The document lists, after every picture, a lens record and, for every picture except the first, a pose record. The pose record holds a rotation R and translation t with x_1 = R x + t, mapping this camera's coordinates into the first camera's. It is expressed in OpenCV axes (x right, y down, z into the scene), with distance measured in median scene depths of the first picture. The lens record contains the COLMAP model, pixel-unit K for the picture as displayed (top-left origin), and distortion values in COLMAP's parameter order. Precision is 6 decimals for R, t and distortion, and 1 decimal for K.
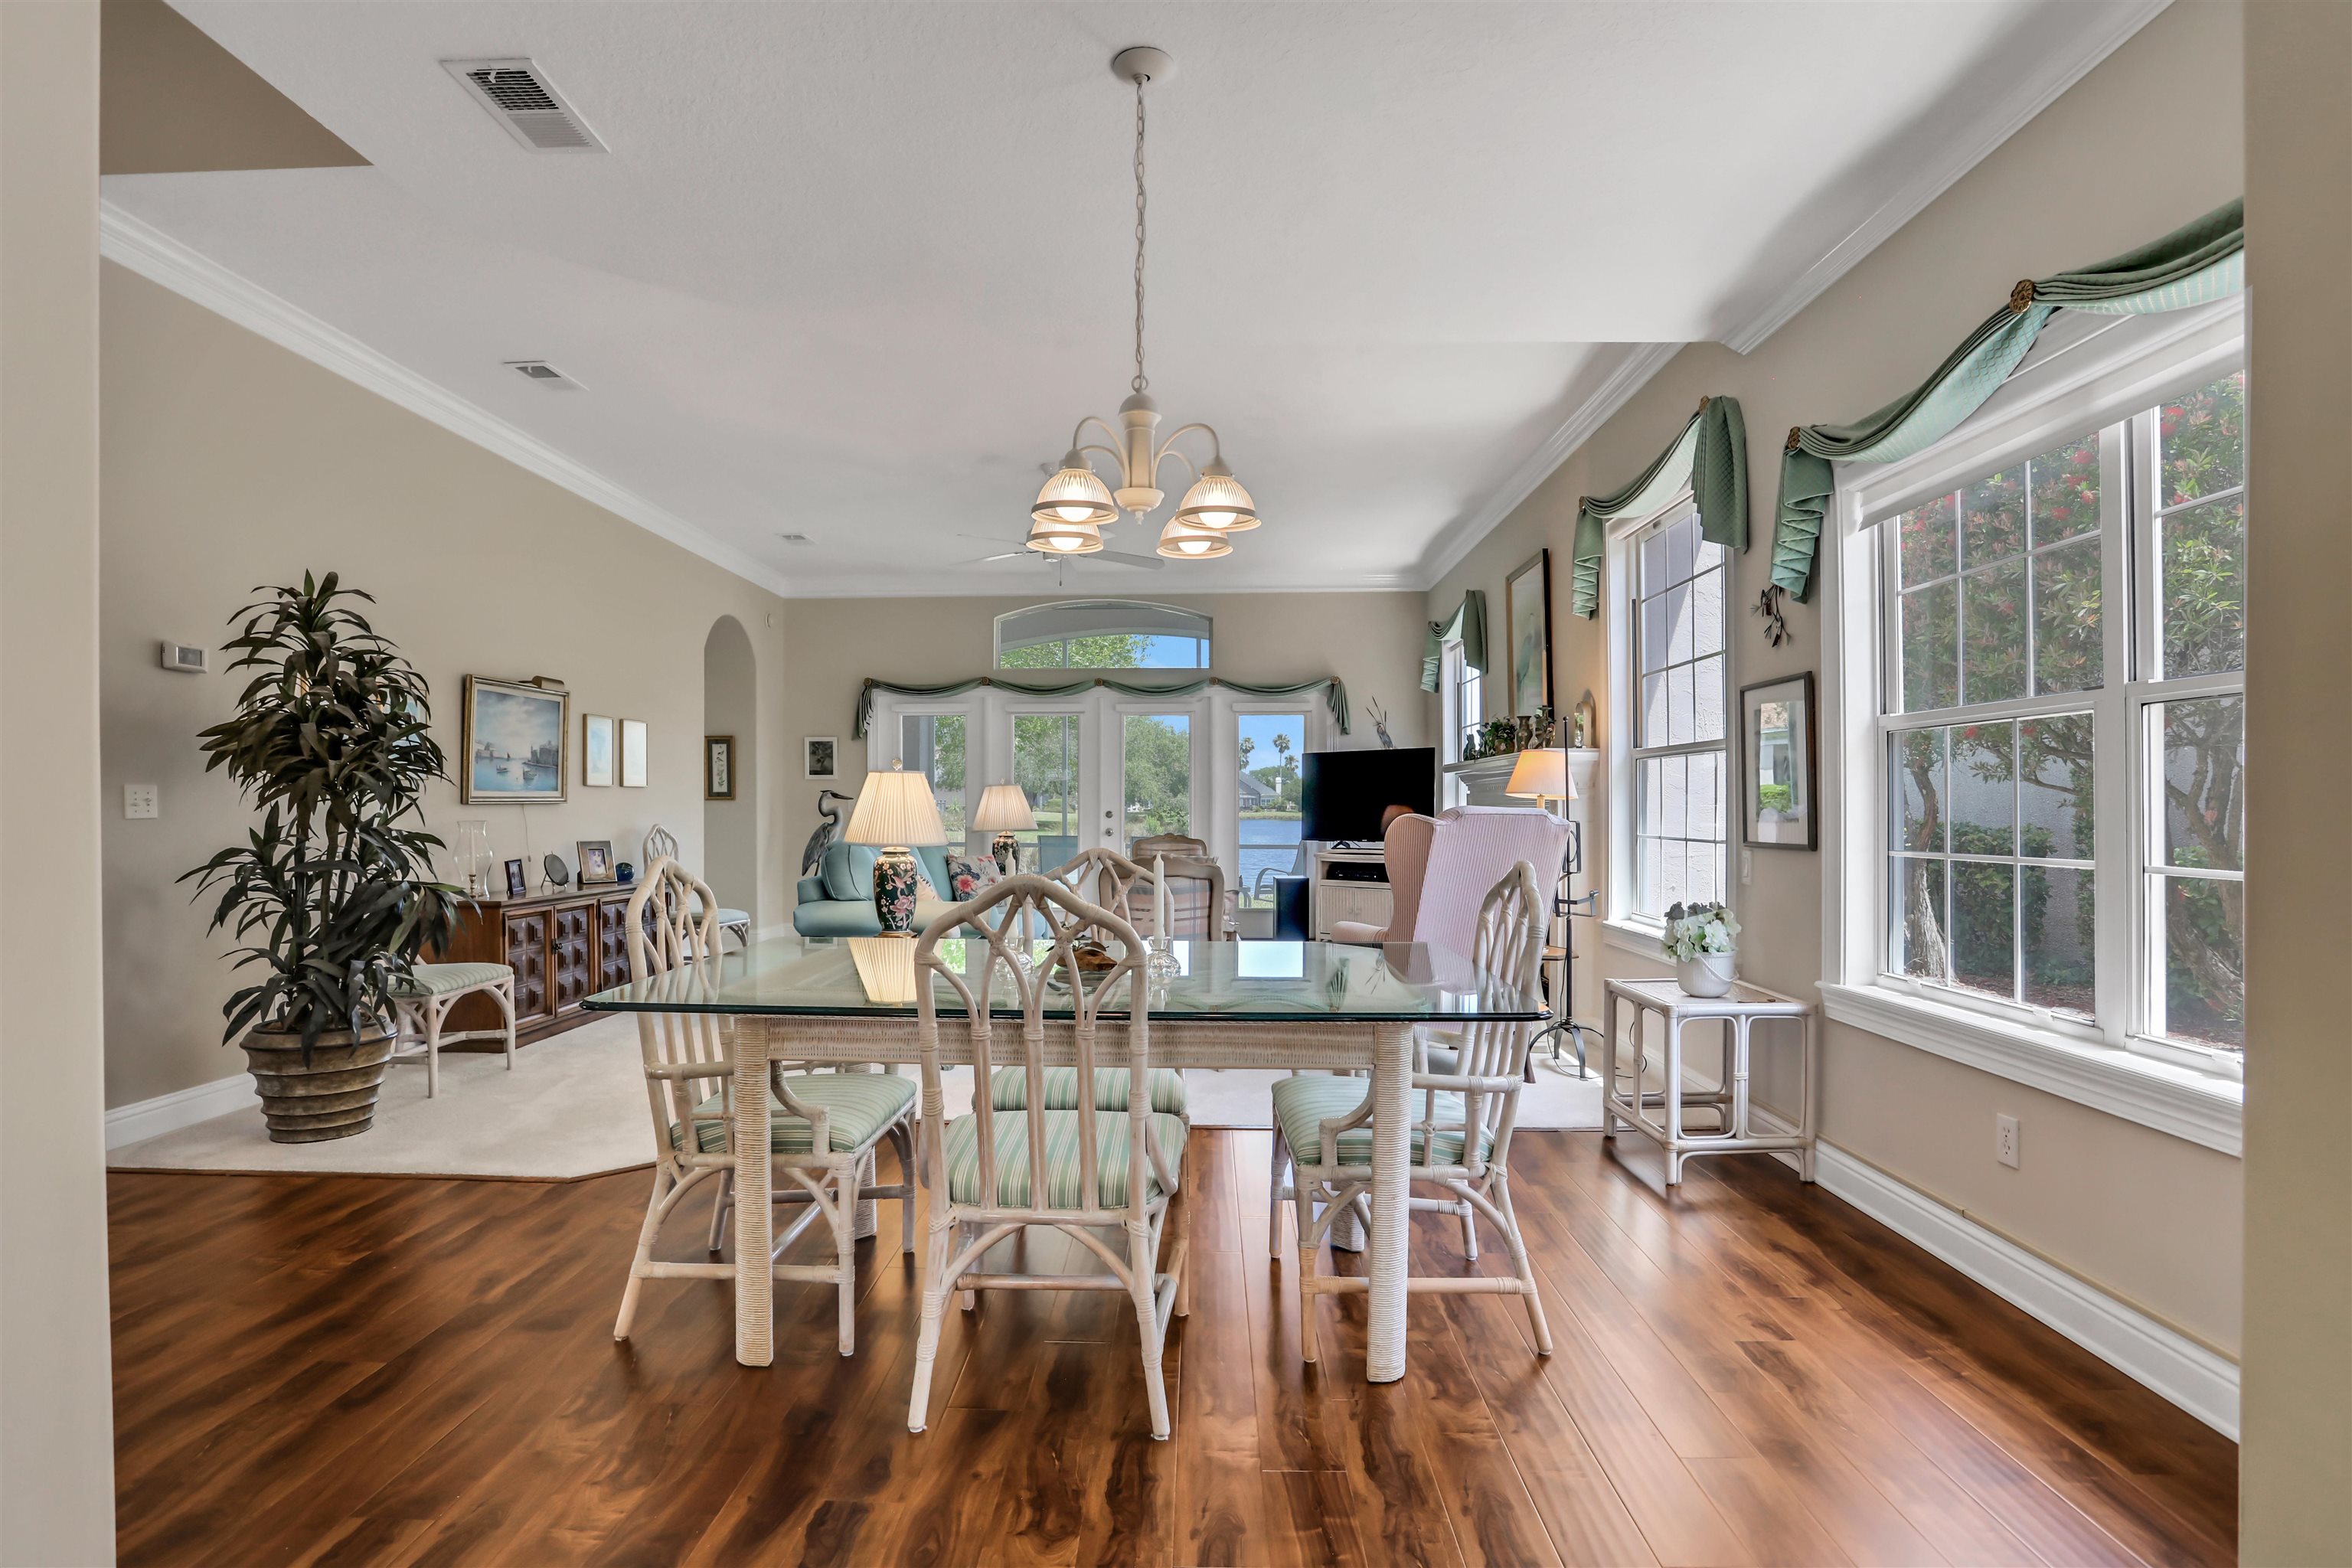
lens RADIAL K [[1199.3, 0, 1174.1], [0, 1199.3, 783.5], [0, 0, 1]] dist [-0.011206, 0.000589]
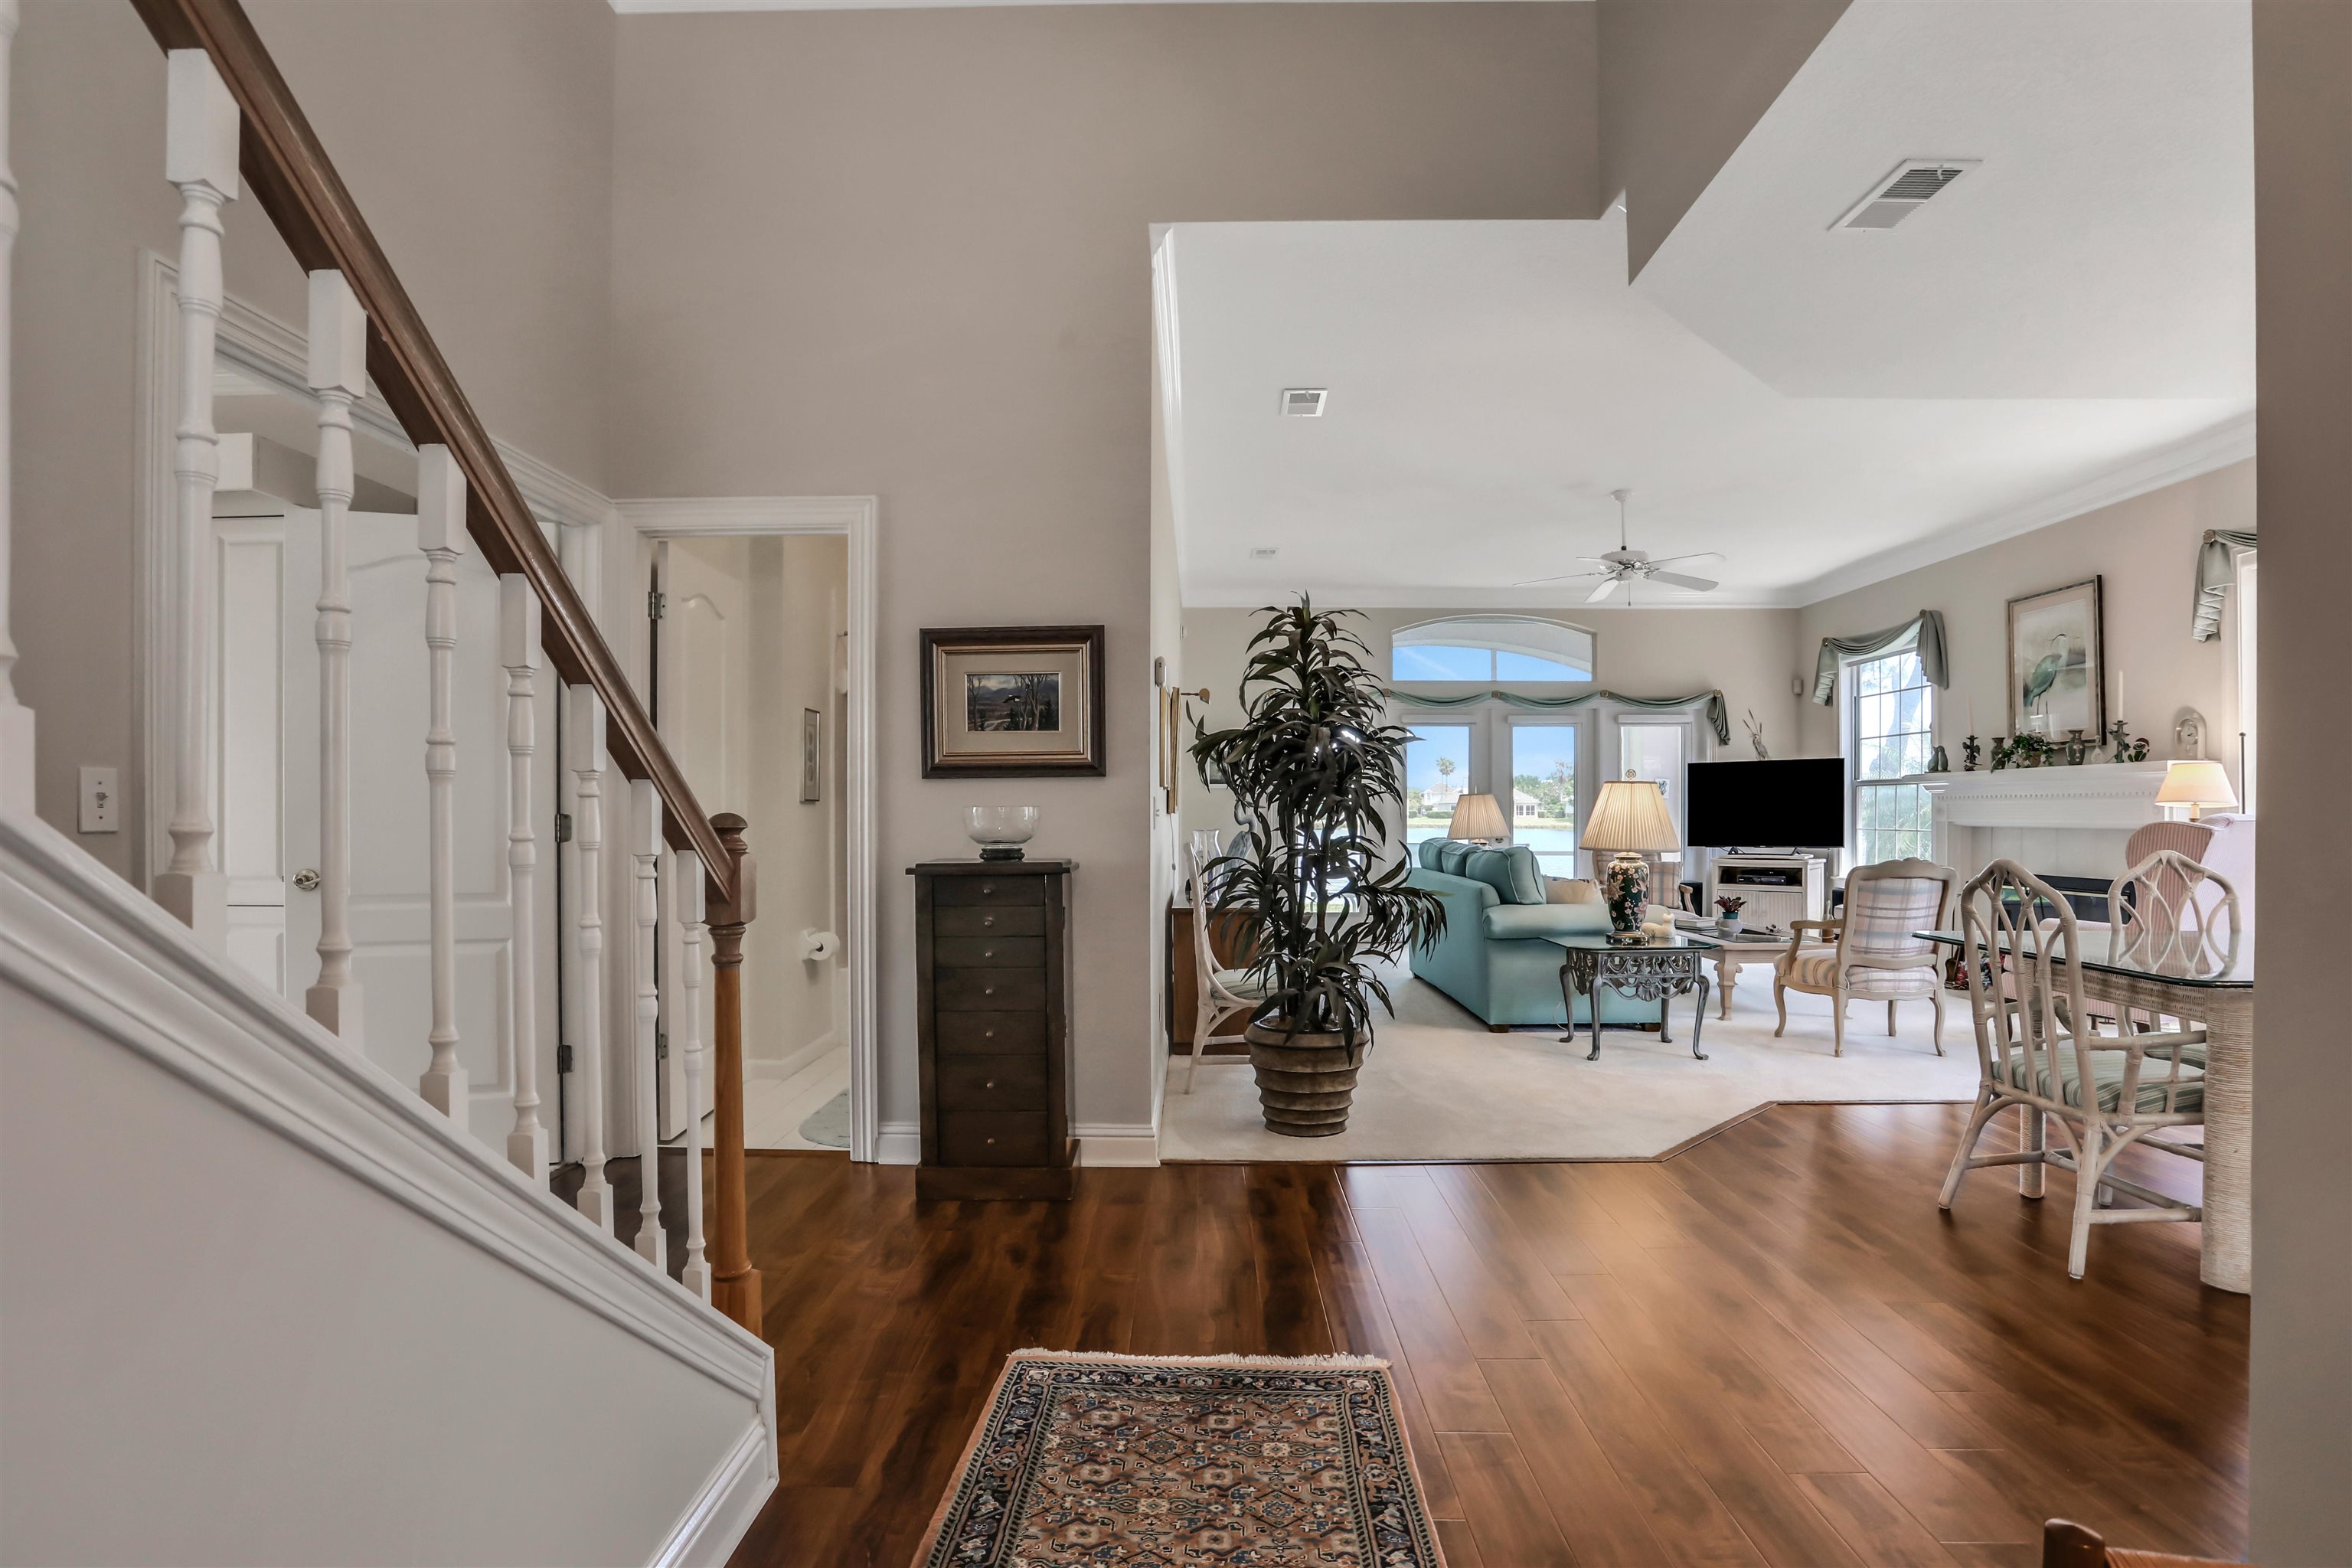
lens RADIAL K [[1199.3, 0, 1168.3], [0, 1199.3, 823.0], [0, 0, 1]] dist [-0.011206, 0.000589]
pose [[0.997839, -0.003379, 0.065624, -0.425744], [0.001721, 0.999678, 0.025305, -0.000460], [-0.065689, -0.025137, 0.997523, -0.018890]]
